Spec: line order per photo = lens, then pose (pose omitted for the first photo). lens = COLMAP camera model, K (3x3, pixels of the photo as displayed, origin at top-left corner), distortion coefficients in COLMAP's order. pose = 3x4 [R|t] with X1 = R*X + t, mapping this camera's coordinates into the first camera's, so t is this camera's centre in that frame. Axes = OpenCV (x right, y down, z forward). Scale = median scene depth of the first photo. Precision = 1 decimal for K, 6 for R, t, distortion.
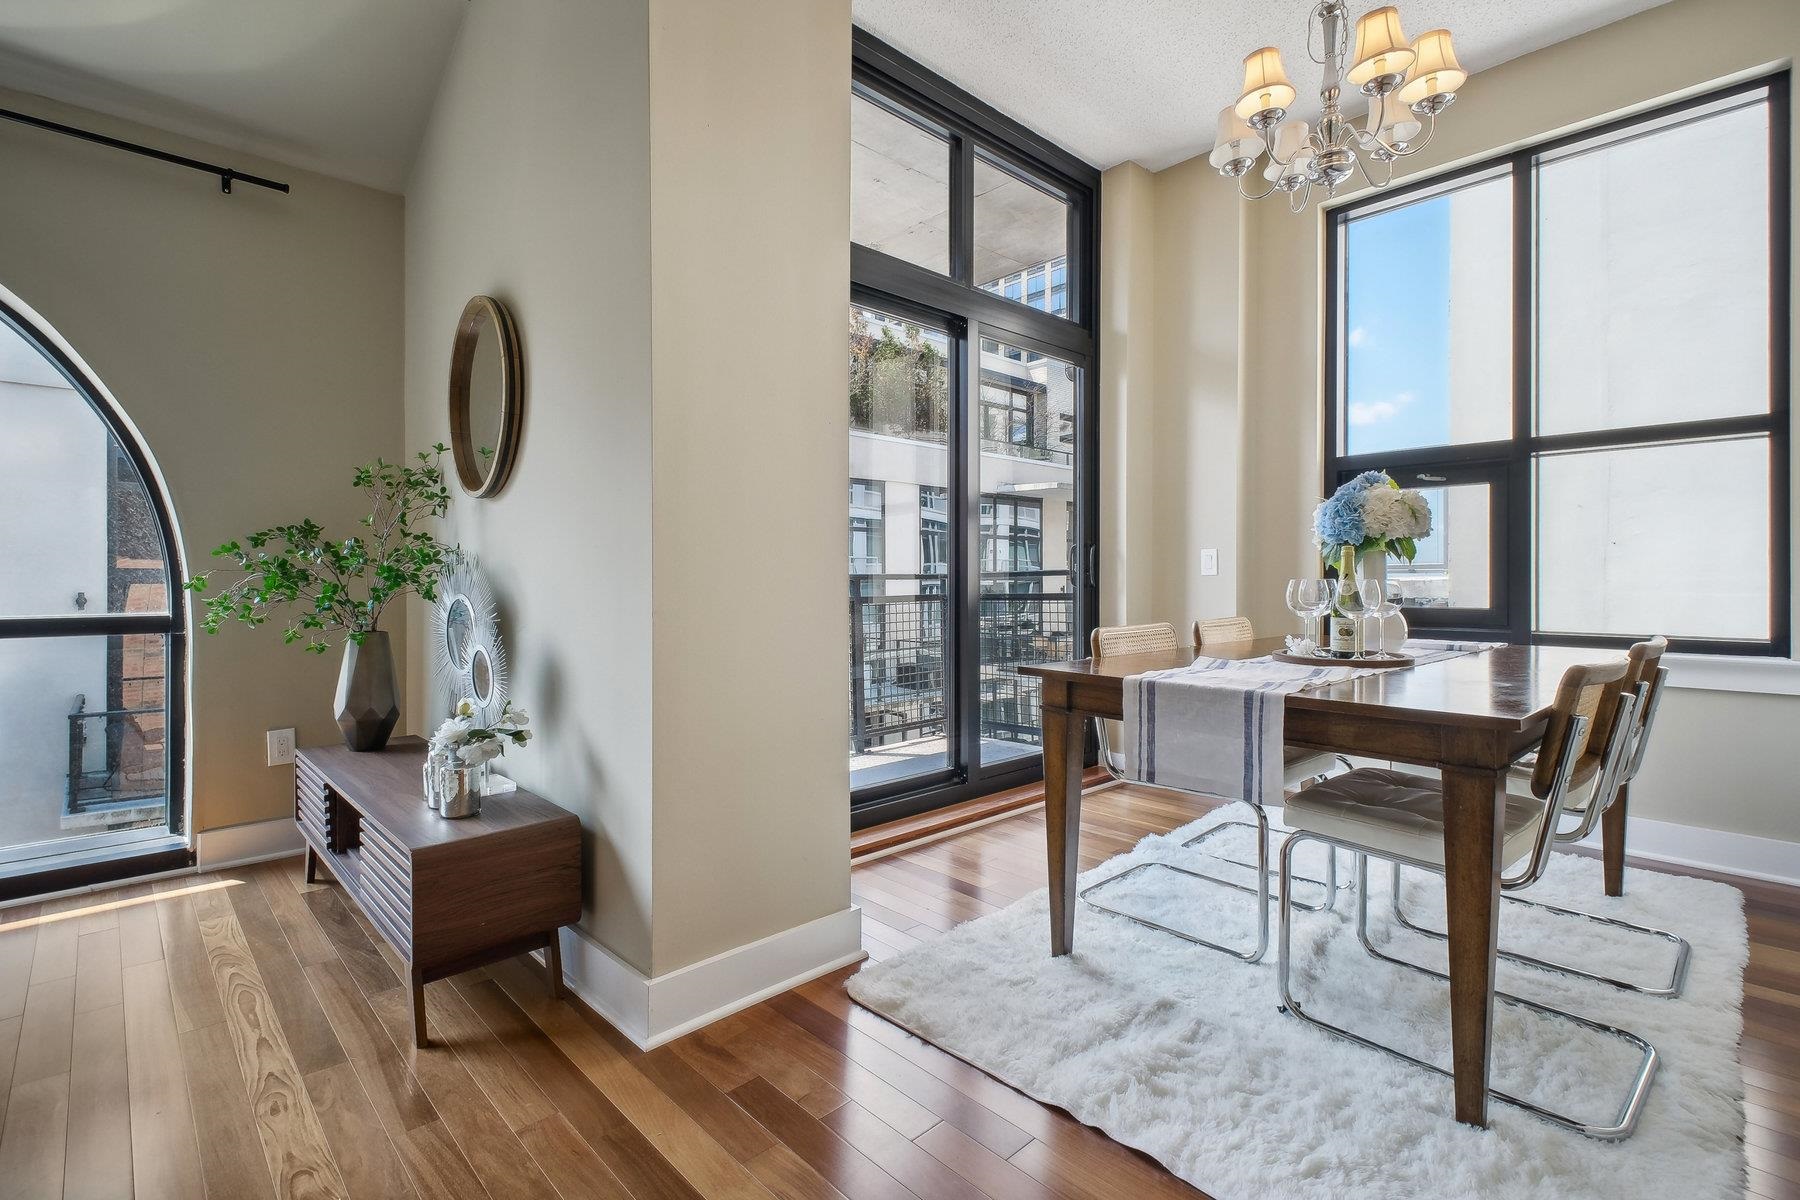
lens RADIAL K [[829.5, 0, 921.9], [0, 829.5, 570.7], [0, 0, 1]] dist [0.011071, -0.000158]
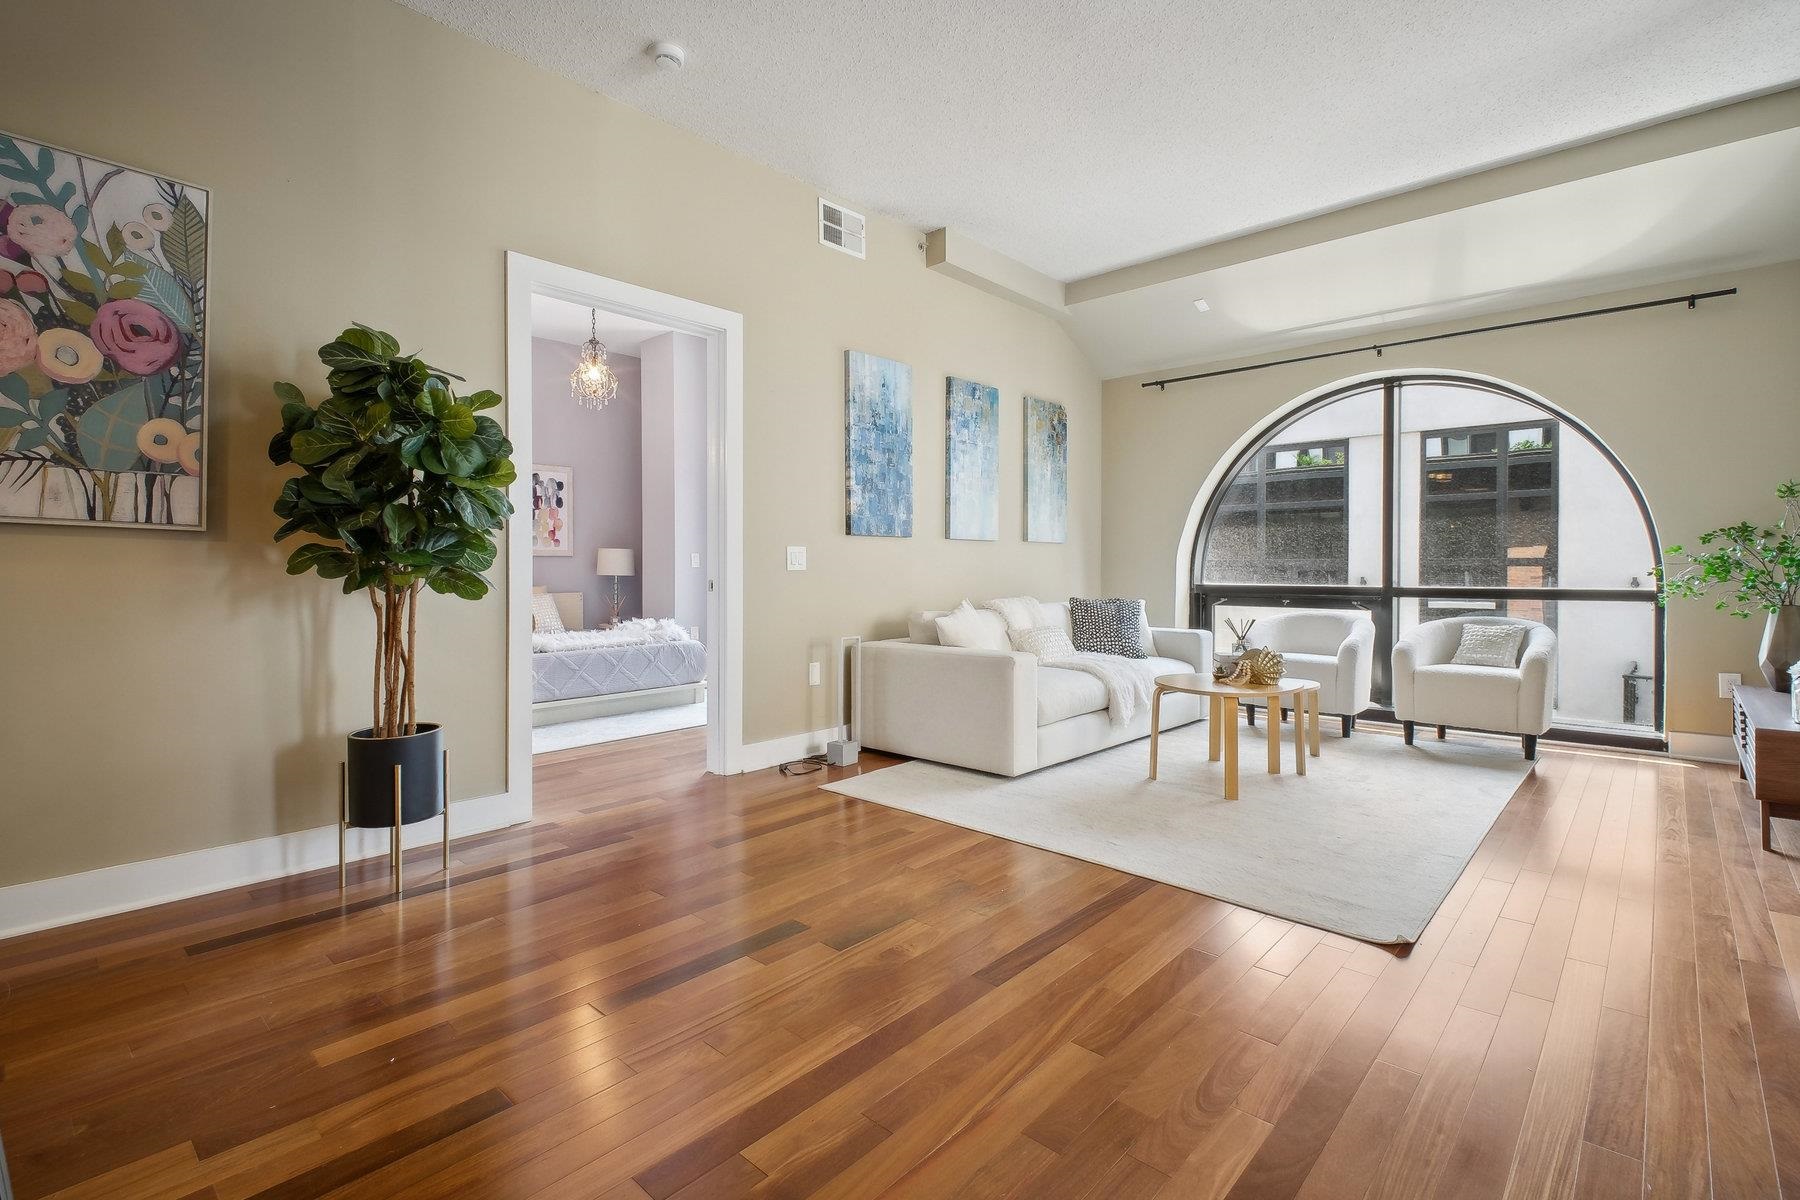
lens RADIAL K [[829.5, 0, 921.9], [0, 829.5, 570.7], [0, 0, 1]] dist [0.011071, -0.000158]
pose [[0.065674, 0.005647, -0.997825, 0.555621], [0.009937, 0.999931, 0.006313, -0.005054], [0.997792, -0.010330, 0.065613, -0.451162]]
